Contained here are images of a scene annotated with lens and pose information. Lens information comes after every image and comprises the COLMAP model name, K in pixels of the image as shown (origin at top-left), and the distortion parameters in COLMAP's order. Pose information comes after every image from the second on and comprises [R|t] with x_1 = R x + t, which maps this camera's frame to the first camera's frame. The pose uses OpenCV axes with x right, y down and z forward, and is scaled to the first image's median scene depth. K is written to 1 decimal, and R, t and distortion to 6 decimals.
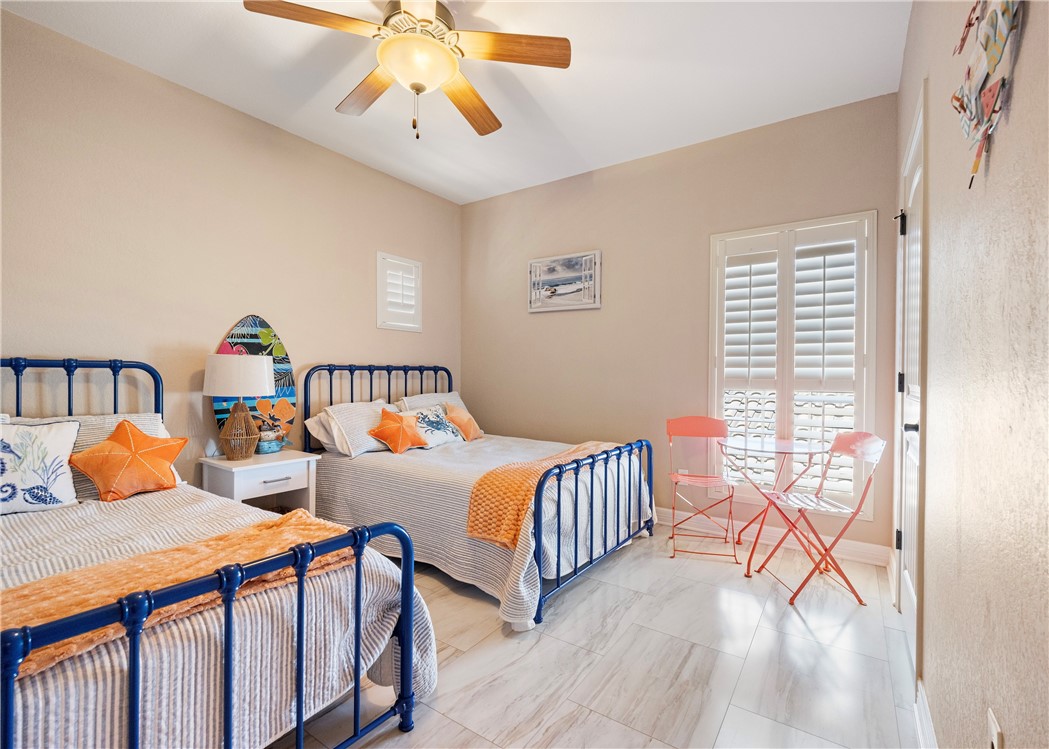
lens RADIAL K [[472.9, 0, 524.5], [0, 472.9, 374.5], [0, 0, 1]] dist [0.000170, 0.000009]
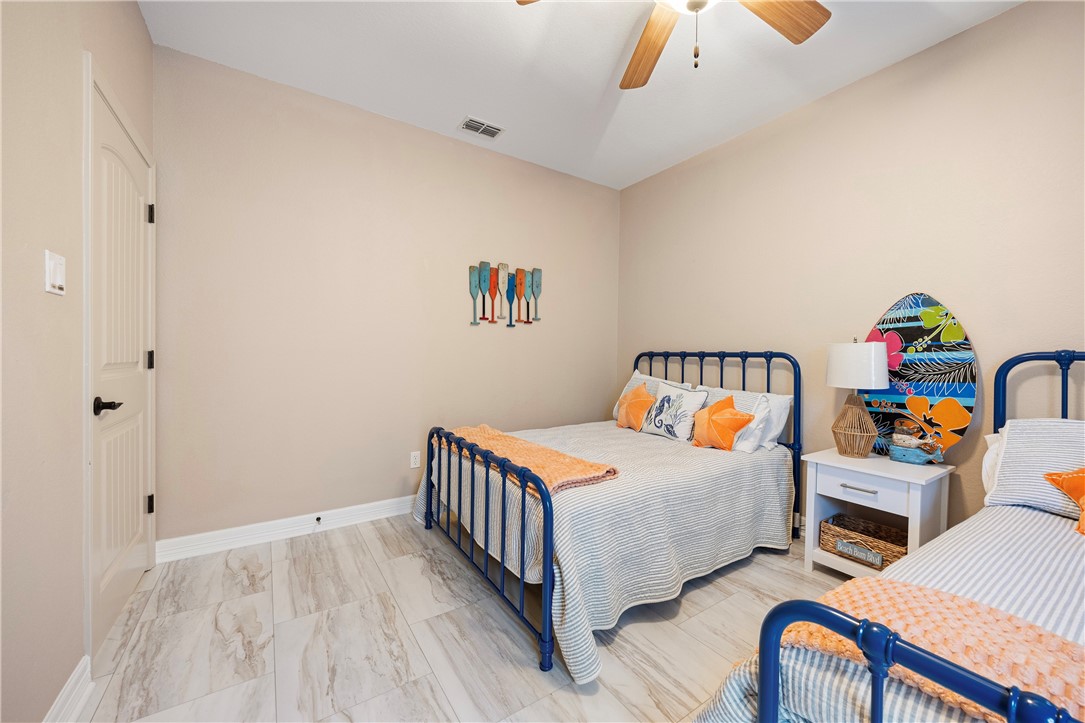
lens RADIAL K [[427.5, 0, 561.0], [0, 427.5, 357.8], [0, 0, 1]] dist [0.025568, 0.000047]
pose [[-0.351745, -0.007281, -0.936068, 0.354524], [-0.017329, 0.999849, -0.001266, -0.001215], [0.935936, 0.015776, -0.351818, 0.692088]]
